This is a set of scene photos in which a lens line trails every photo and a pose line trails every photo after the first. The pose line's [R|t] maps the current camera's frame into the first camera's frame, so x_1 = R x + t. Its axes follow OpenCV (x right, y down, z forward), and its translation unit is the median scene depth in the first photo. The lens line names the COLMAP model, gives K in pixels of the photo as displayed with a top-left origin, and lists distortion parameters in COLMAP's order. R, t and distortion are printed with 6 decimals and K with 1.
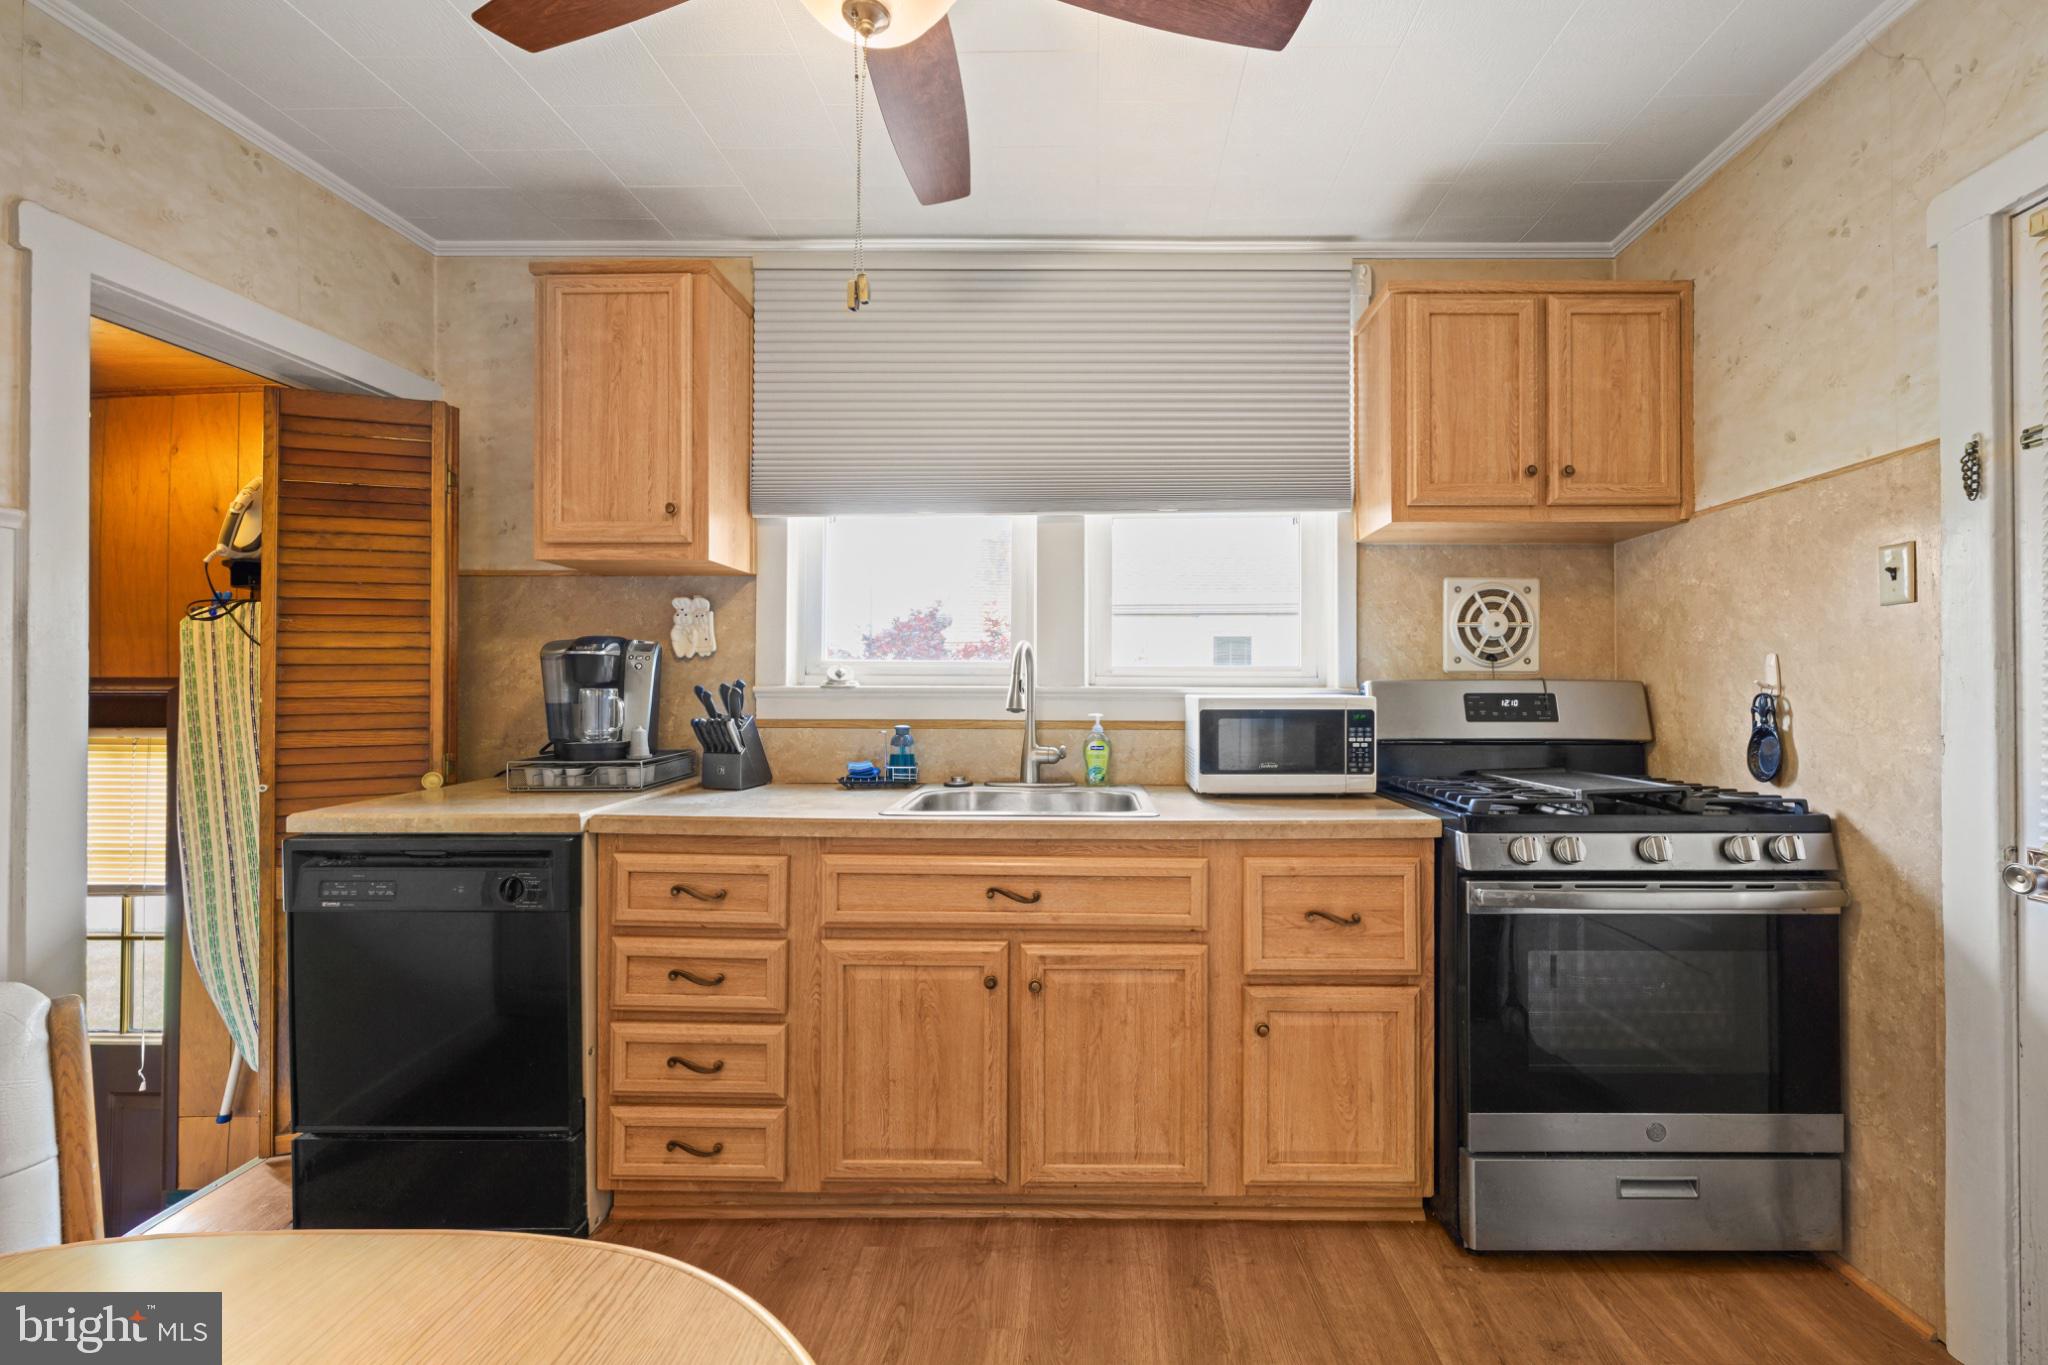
lens RADIAL K [[822.9, 0, 1036.1], [0, 822.9, 689.5], [0, 0, 1]] dist [0.003787, 0.000341]
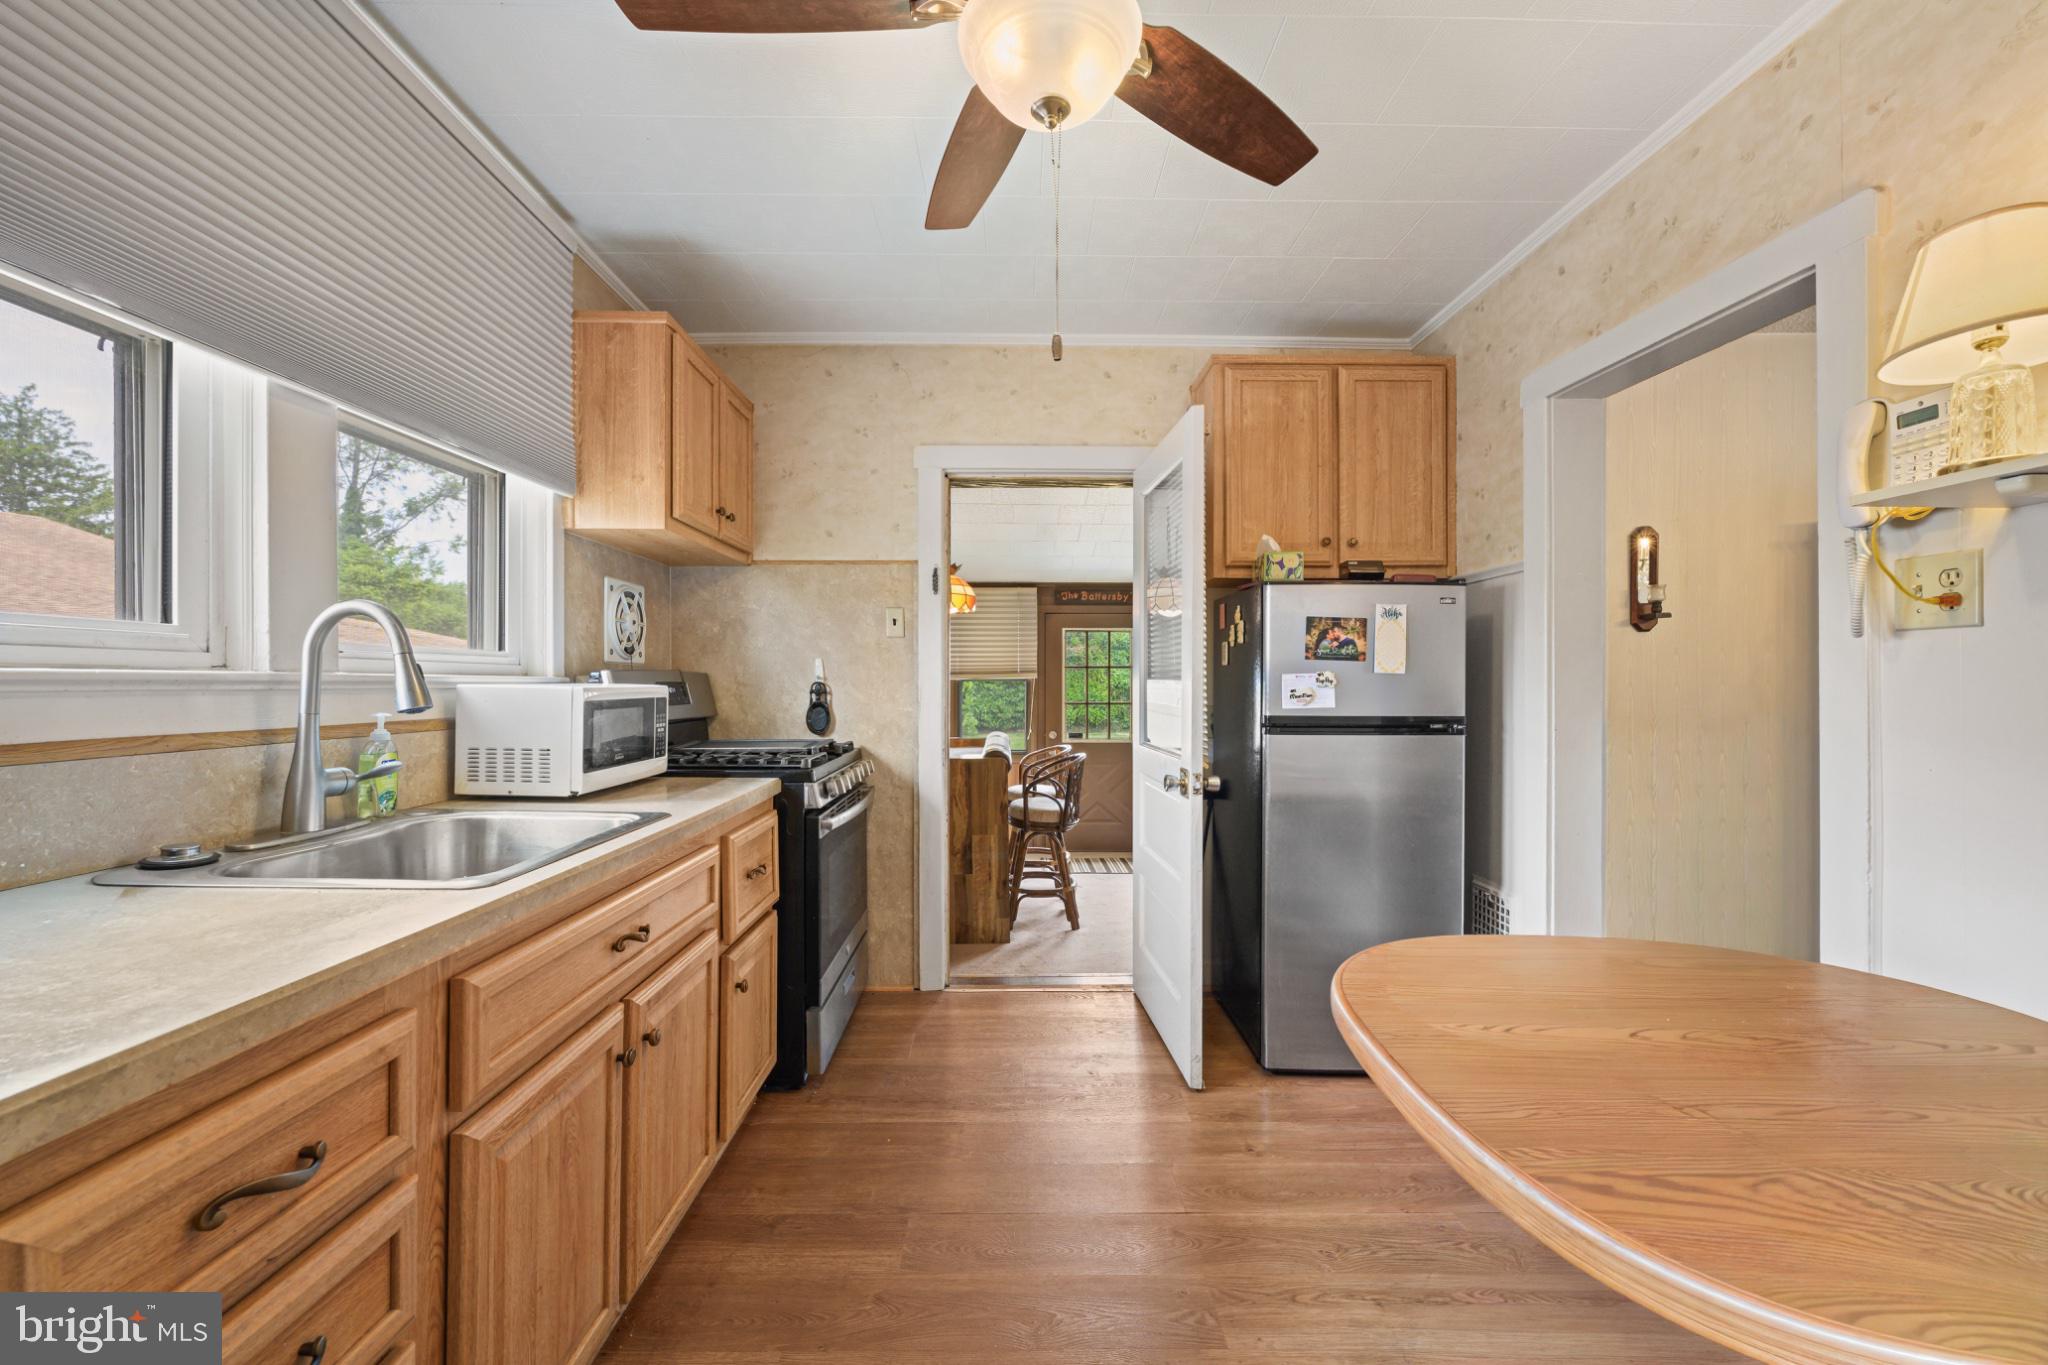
lens RADIAL K [[822.9, 0, 1023.6], [0, 822.9, 678.1], [0, 0, 1]] dist [0.003787, 0.000341]
pose [[-0.024807, 0.001817, 0.999691, -0.805344], [-0.007615, 0.999969, -0.002007, -0.002786], [-0.999663, -0.007662, -0.024793, 0.622618]]
